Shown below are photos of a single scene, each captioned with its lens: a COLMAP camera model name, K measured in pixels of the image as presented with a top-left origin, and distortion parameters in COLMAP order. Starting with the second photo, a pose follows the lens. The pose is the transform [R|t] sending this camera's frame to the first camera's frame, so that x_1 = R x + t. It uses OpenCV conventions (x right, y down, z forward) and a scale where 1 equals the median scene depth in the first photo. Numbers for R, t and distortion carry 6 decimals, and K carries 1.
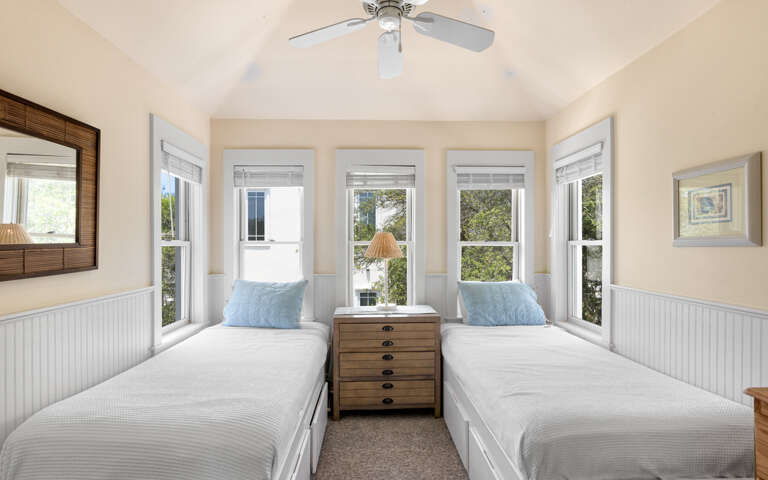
lens RADIAL K [[381.7, 0, 384.0], [0, 381.7, 240.0], [0, 0, 1]] dist [0.000480, 0.000046]
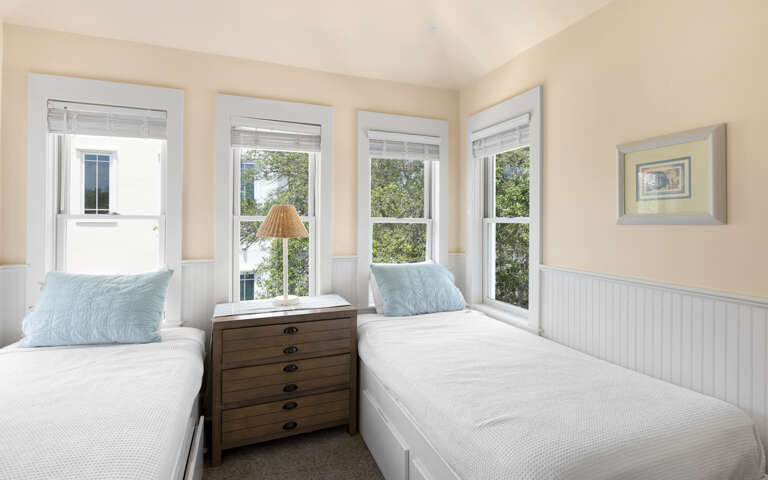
lens RADIAL K [[373.9, 0, 384.3], [0, 373.9, 218.1], [0, 0, 1]] dist [-0.000603, -0.000061]
pose [[0.946837, 0.009209, 0.321581, -0.051685], [-0.009772, 0.999952, 0.000139, 0.004823], [-0.321564, -0.003274, 0.946882, 0.215089]]
